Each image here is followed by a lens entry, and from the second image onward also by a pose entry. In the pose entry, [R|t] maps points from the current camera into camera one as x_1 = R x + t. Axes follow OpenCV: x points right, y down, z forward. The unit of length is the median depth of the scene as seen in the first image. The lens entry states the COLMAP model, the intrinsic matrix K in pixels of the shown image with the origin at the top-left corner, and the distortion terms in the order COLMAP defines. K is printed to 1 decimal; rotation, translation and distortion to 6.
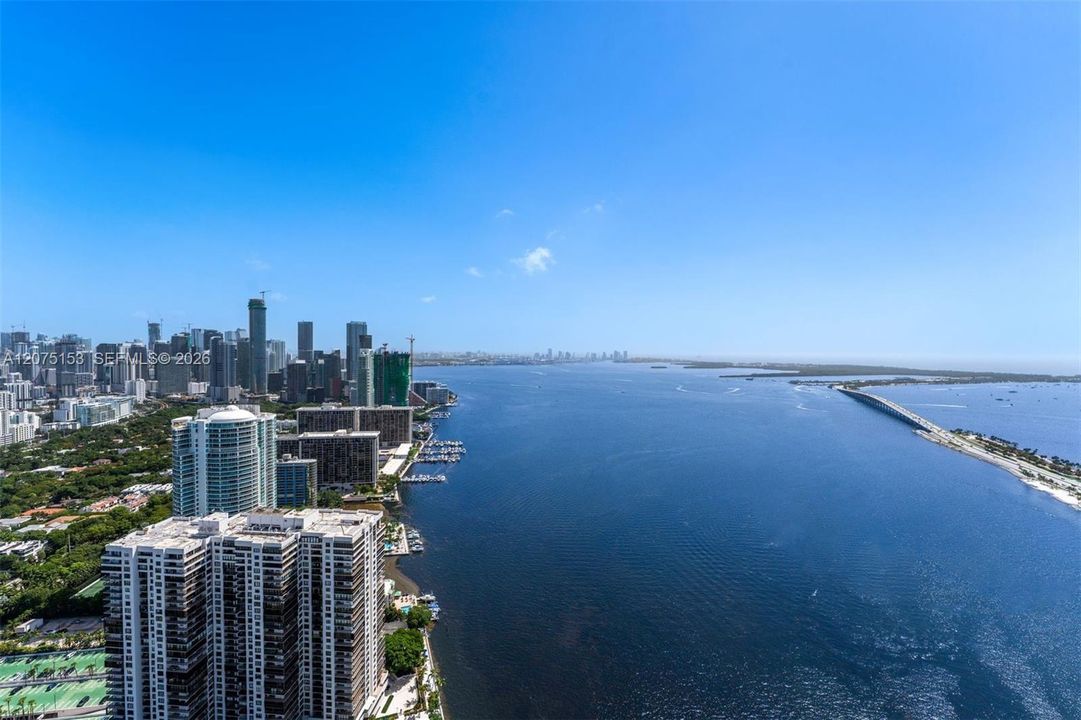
lens RADIAL K [[434.2, 0, 555.0], [0, 434.2, 349.5], [0, 0, 1]] dist [0.005157, -0.002167]
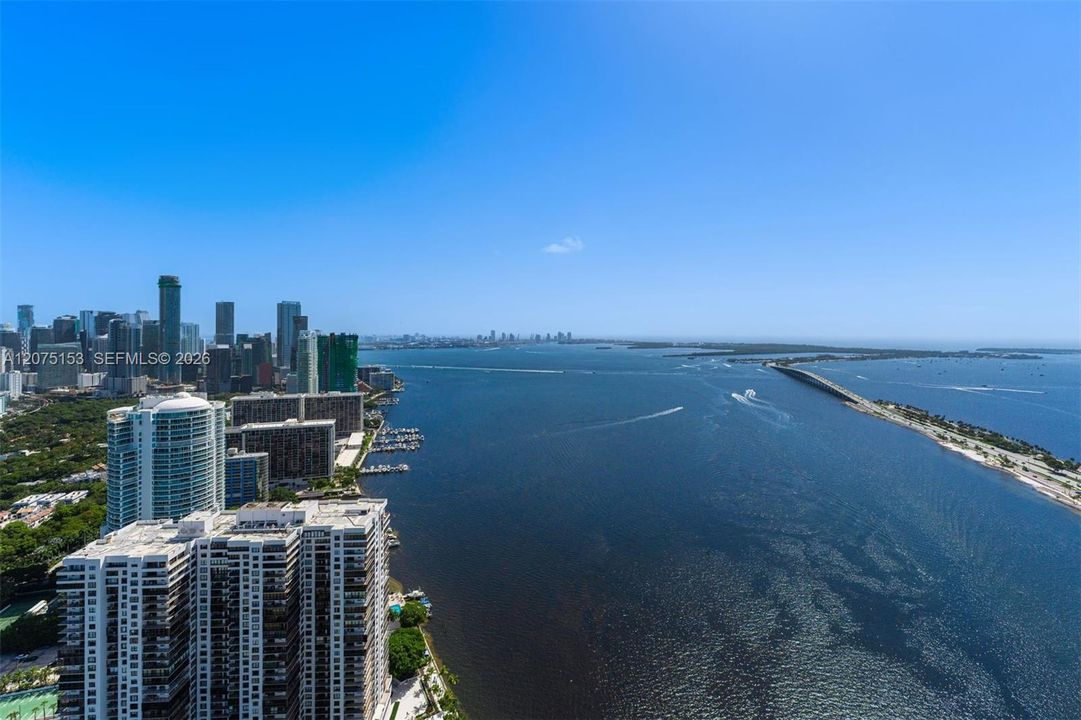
lens RADIAL K [[448.1, 0, 538.1], [0, 448.1, 324.6], [0, 0, 1]] dist [0.008929, -0.001325]
pose [[0.990430, -0.008776, 0.137740, -0.119137], [0.011664, 0.999729, -0.020170, 0.014486], [-0.137526, 0.021584, 0.990263, 0.003187]]
